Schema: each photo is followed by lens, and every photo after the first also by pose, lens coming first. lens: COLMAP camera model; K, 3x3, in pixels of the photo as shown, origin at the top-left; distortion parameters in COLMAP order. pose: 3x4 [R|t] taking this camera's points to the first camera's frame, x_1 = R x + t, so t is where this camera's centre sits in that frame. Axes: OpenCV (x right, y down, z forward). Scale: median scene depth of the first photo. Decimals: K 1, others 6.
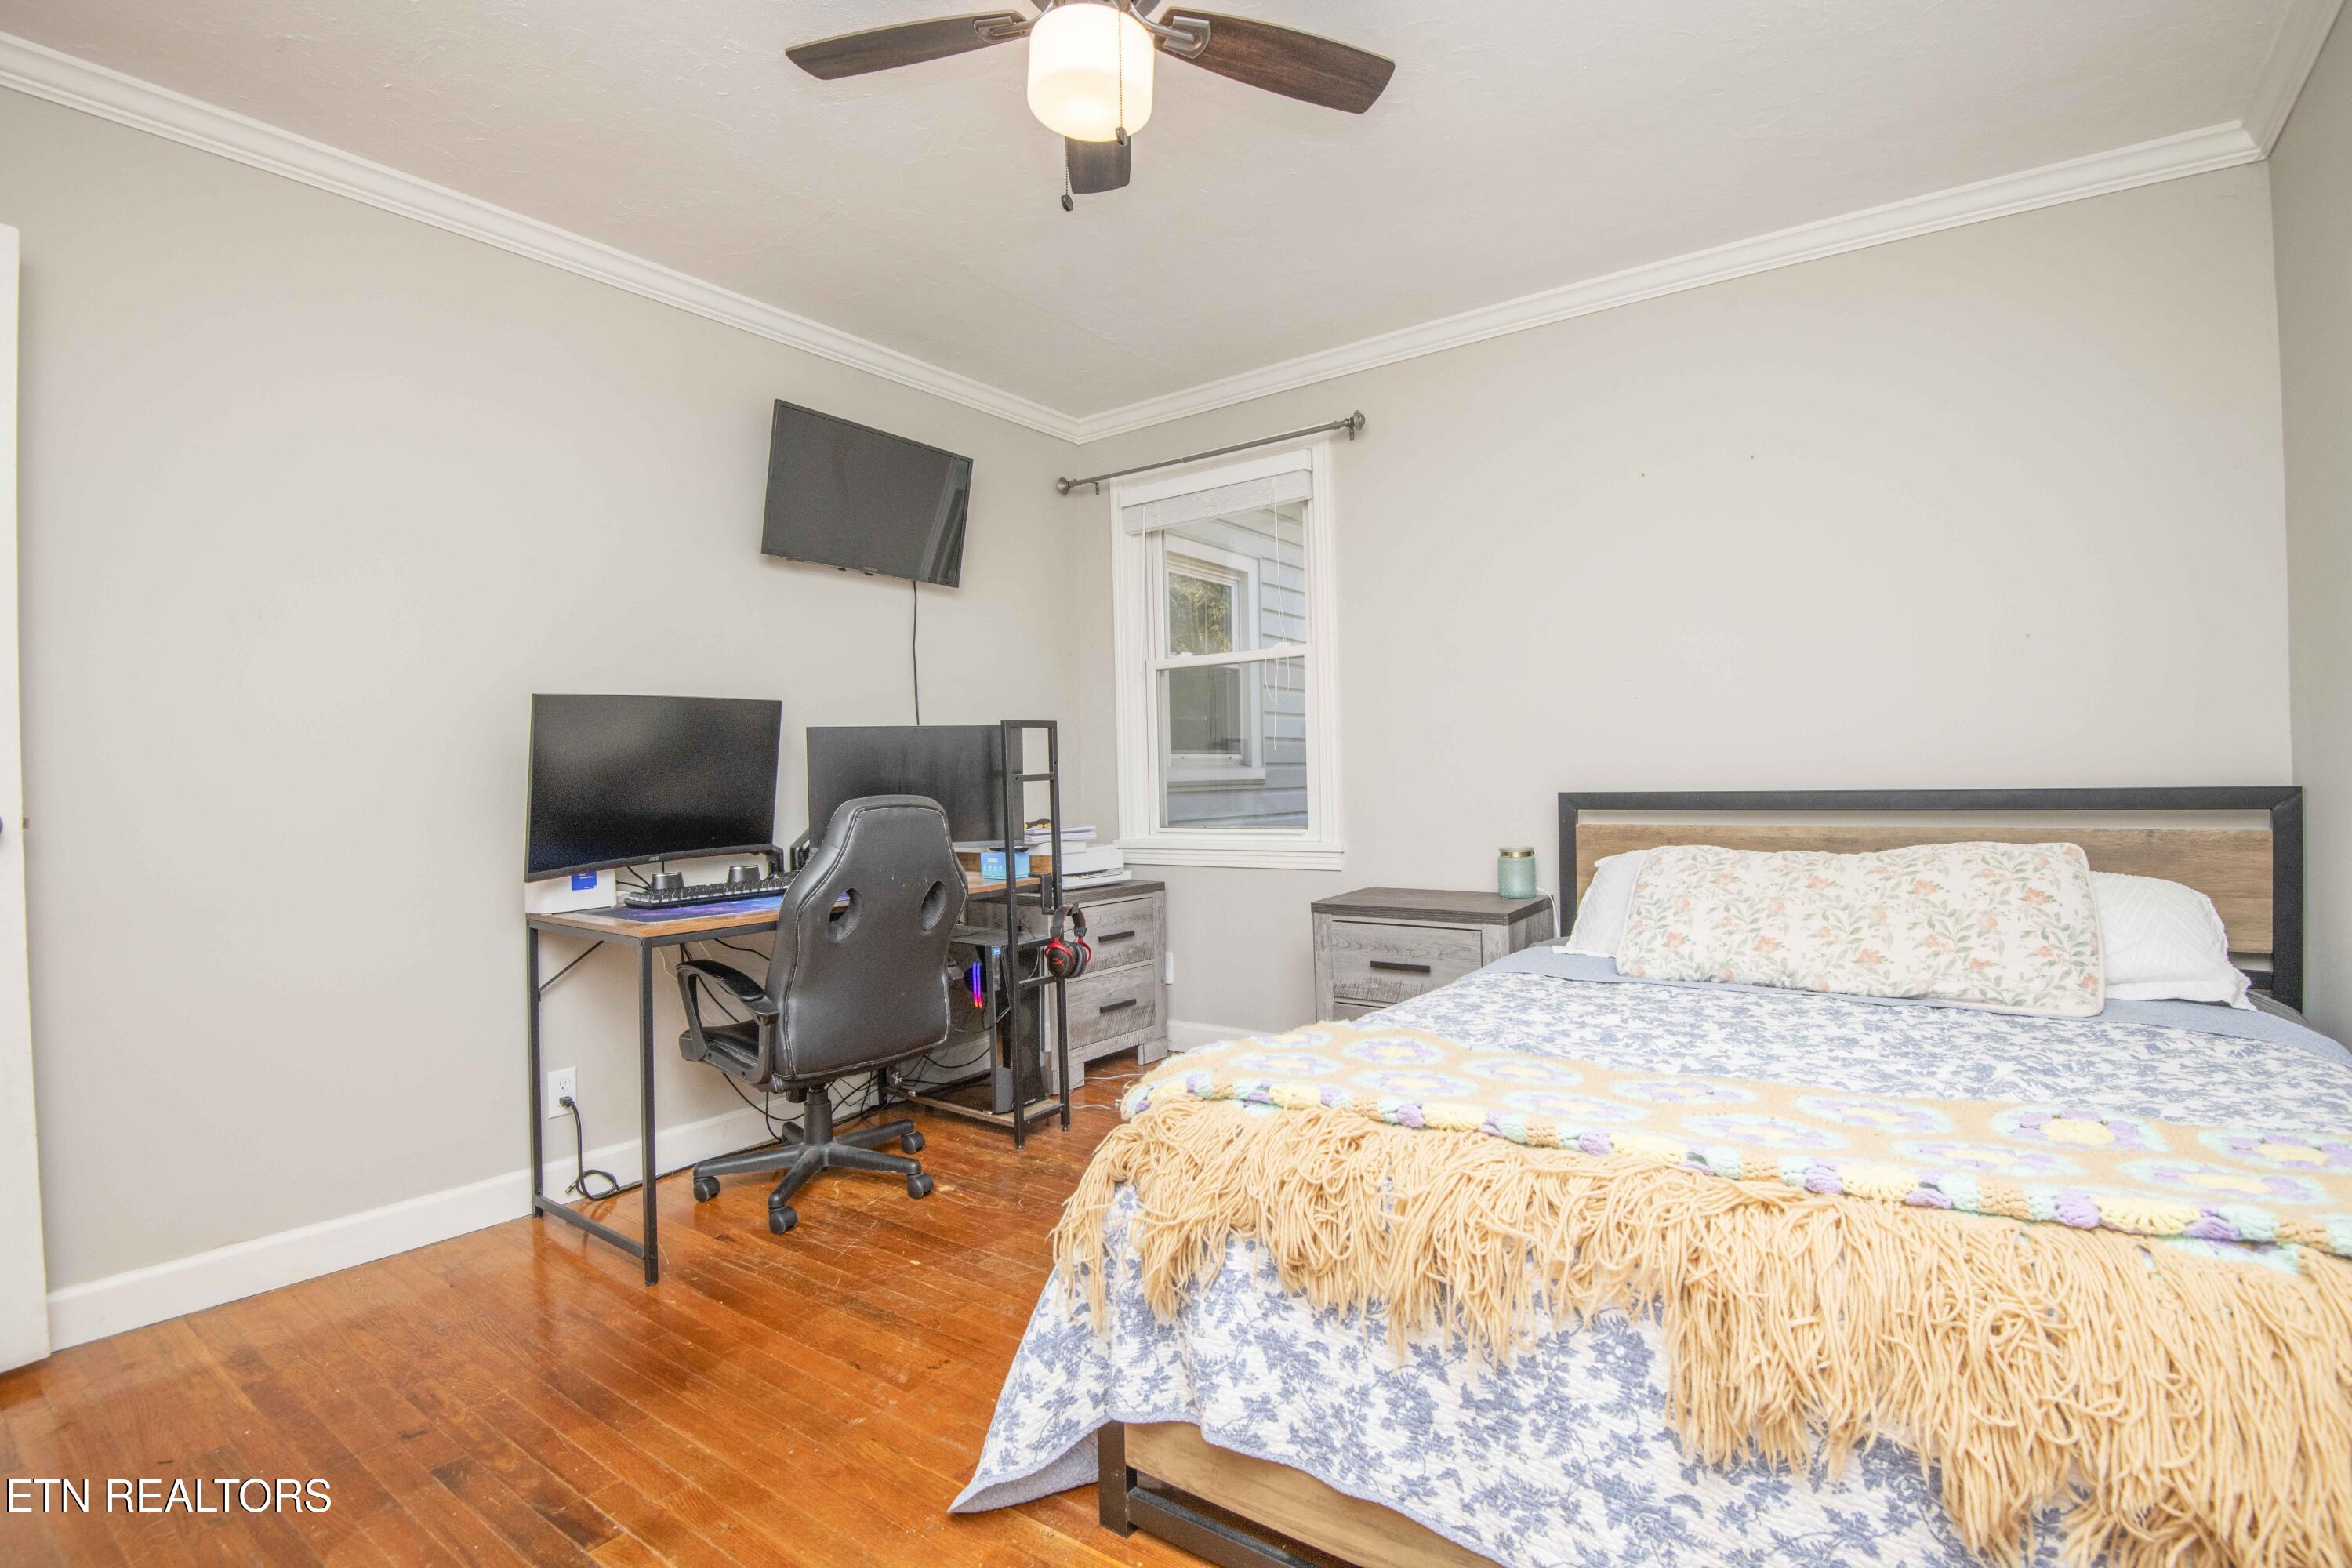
lens RADIAL K [[1091.8, 0, 1185.1], [0, 1091.8, 782.2], [0, 0, 1]] dist [-0.004492, -0.023575]
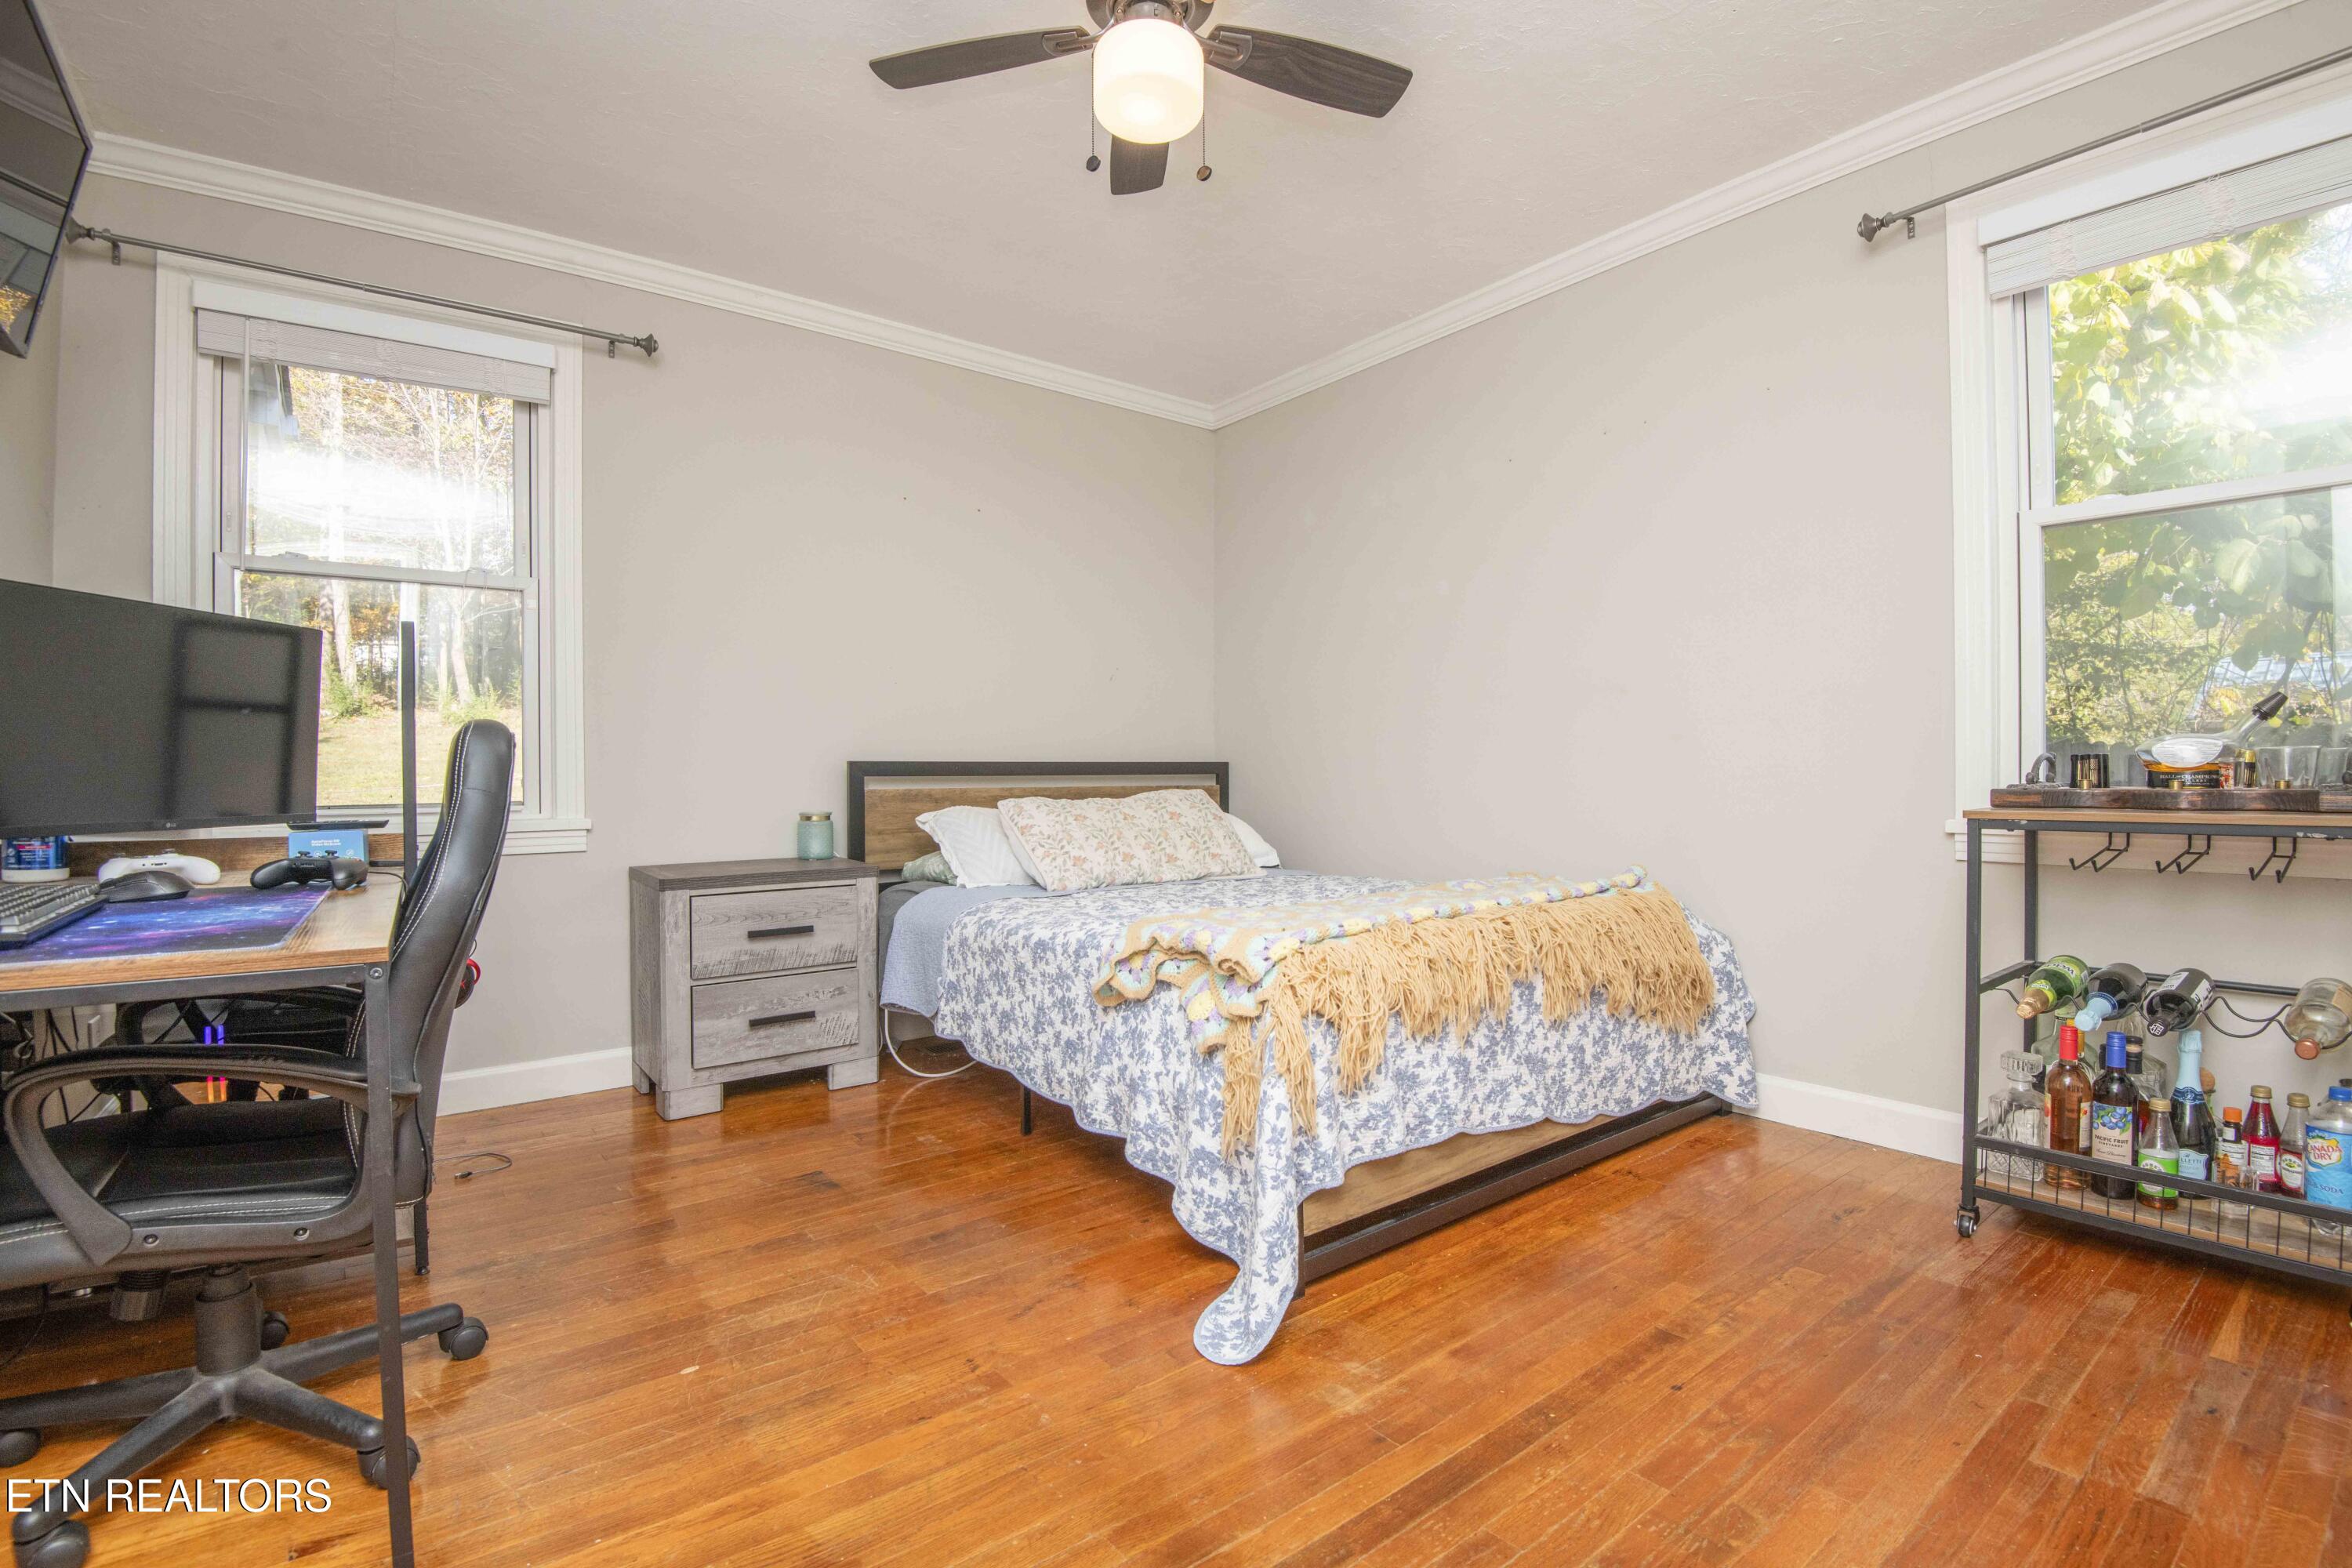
lens RADIAL K [[1107.1, 0, 1180.0], [0, 1107.1, 775.5], [0, 0, 1]] dist [0.017651, -0.056484]
pose [[0.278079, 0.018763, 0.960375, -1.555986], [0.006175, 0.999754, -0.021321, 0.120825], [-0.960538, 0.011860, 0.277895, 0.870893]]
